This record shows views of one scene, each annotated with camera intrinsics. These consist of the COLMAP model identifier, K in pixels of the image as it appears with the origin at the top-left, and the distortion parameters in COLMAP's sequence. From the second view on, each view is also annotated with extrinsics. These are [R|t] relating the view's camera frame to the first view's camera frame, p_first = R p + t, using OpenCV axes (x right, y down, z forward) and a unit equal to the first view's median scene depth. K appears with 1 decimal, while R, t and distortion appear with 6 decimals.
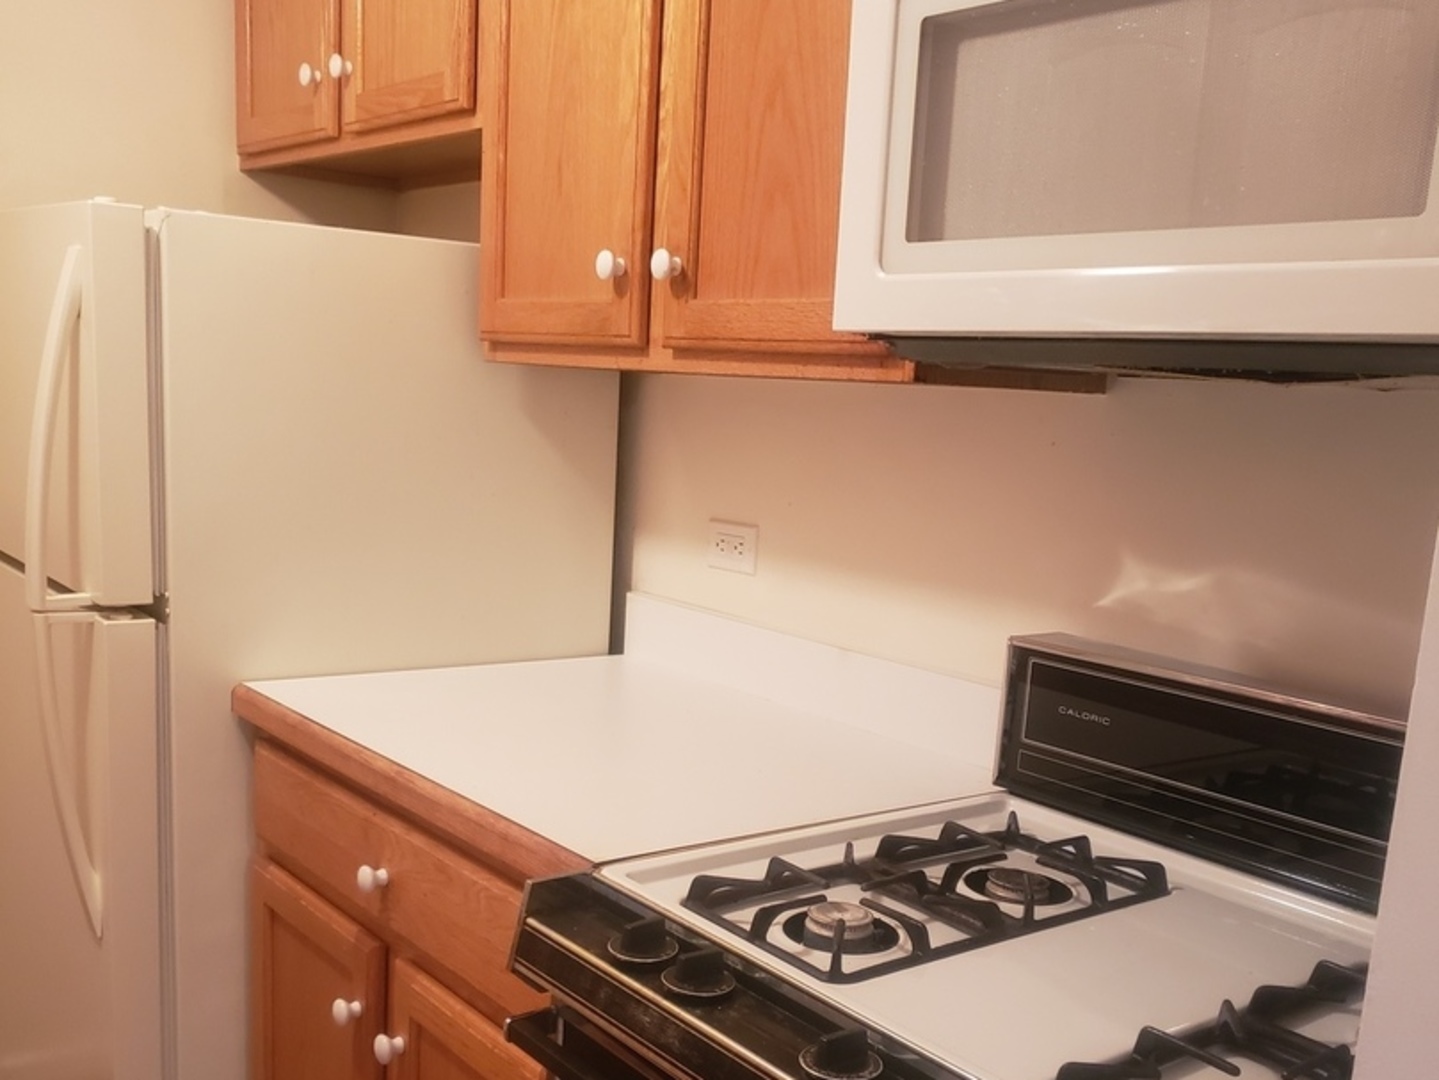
lens RADIAL K [[1556.5, 0, 717.9], [0, 1556.5, 576.9], [0, 0, 1]] dist [0.032005, 0.028377]
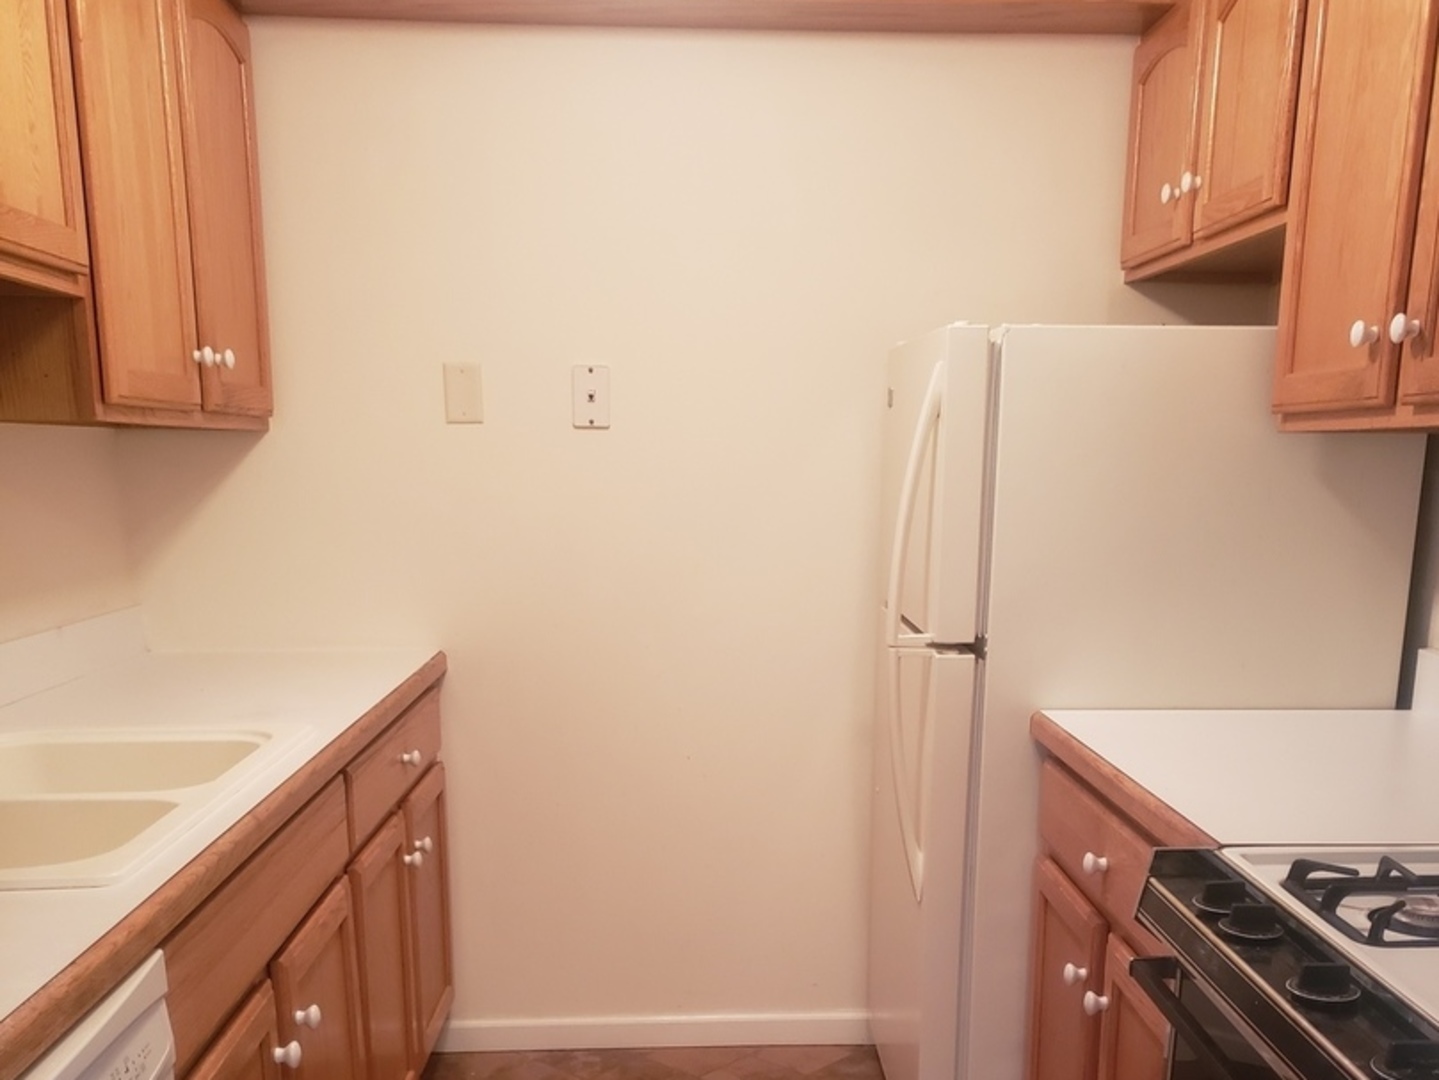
lens RADIAL K [[1556.5, 0, 717.9], [0, 1556.5, 576.9], [0, 0, 1]] dist [0.032005, 0.028377]
pose [[0.809458, -0.005351, -0.587154, 0.197337], [-0.034012, 0.997852, -0.055983, 0.041055], [0.586193, 0.065286, 0.807537, -0.115131]]
